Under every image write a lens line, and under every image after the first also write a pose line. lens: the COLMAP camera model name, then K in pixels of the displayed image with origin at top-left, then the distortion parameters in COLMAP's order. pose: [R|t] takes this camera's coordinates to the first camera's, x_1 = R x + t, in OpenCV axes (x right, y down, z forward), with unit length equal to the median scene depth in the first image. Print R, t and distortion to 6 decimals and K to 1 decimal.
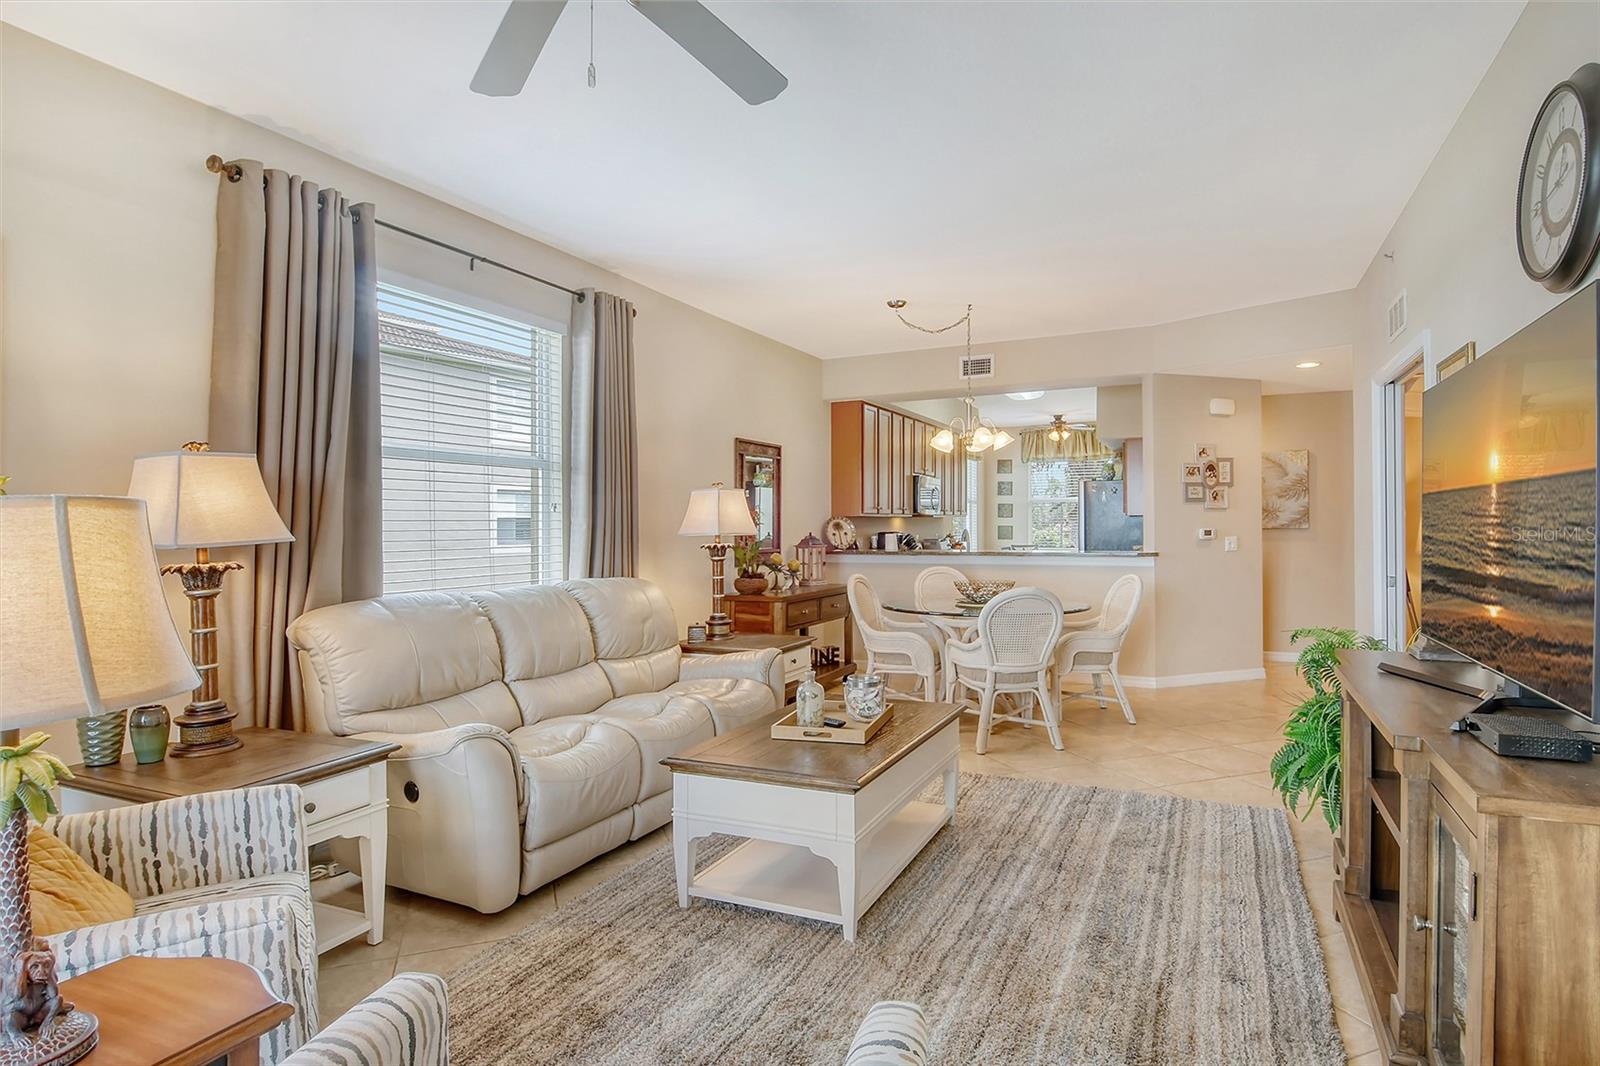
lens RADIAL K [[839.9, 0, 845.8], [0, 839.9, 519.2], [0, 0, 1]] dist [0.007638, -0.004288]
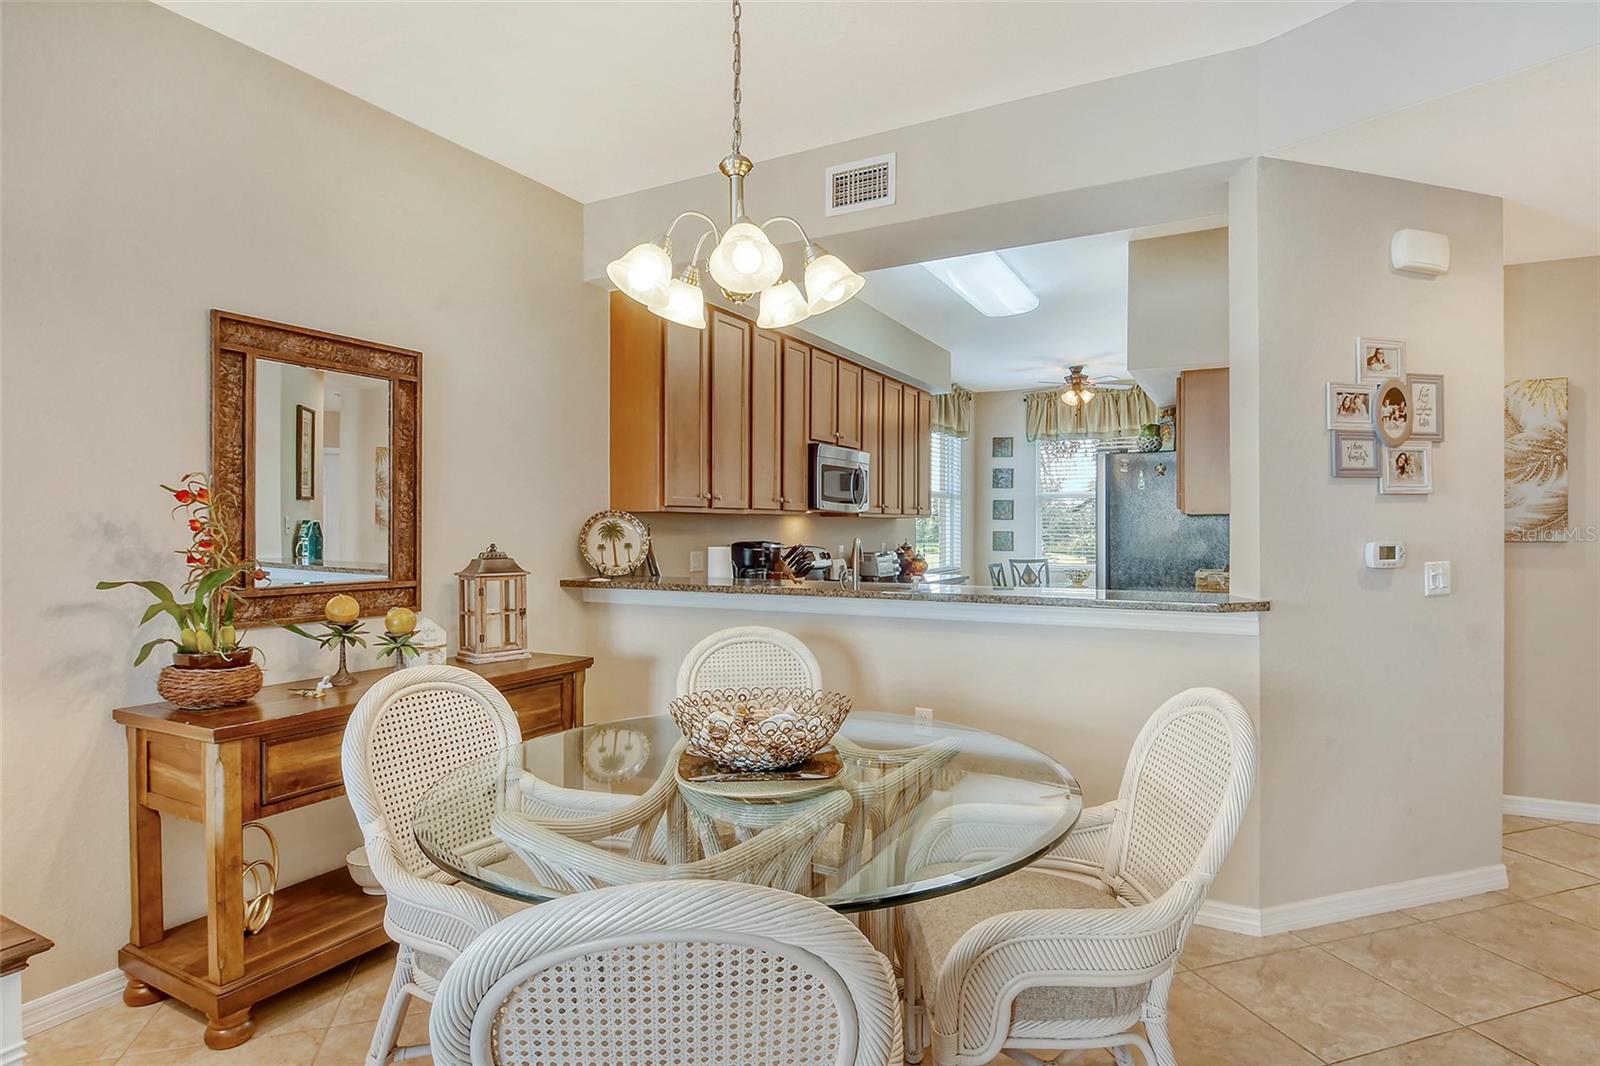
lens RADIAL K [[839.9, 0, 866.9], [0, 839.9, 522.2], [0, 0, 1]] dist [0.007638, -0.004288]
pose [[0.999626, 0.005626, -0.026777, 0.184962], [-0.005685, 0.999982, -0.002150, 0.003723], [0.026765, 0.002301, 0.999639, 0.577931]]
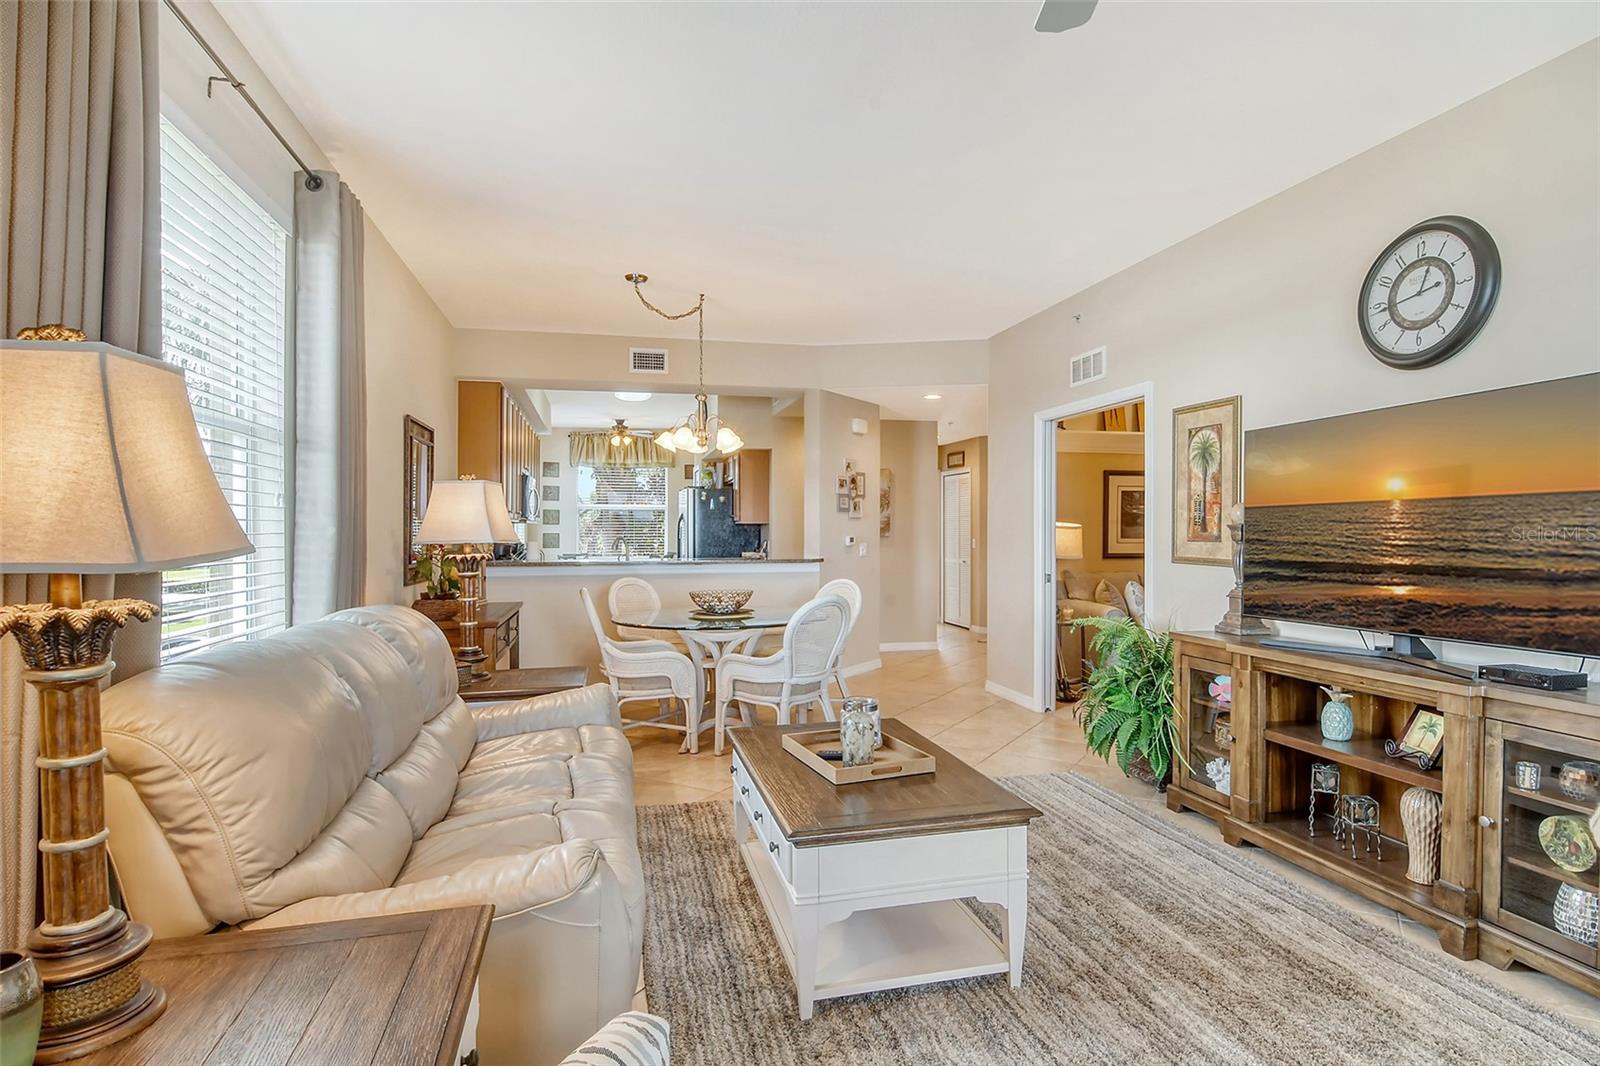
lens RADIAL K [[839.9, 0, 825.0], [0, 839.9, 533.1], [0, 0, 1]] dist [0.007638, -0.004288]
pose [[0.792593, 0.001838, 0.609748, -0.265420], [-0.005121, 0.999980, 0.003642, 0.003870], [-0.609729, -0.006009, 0.792587, 0.152621]]
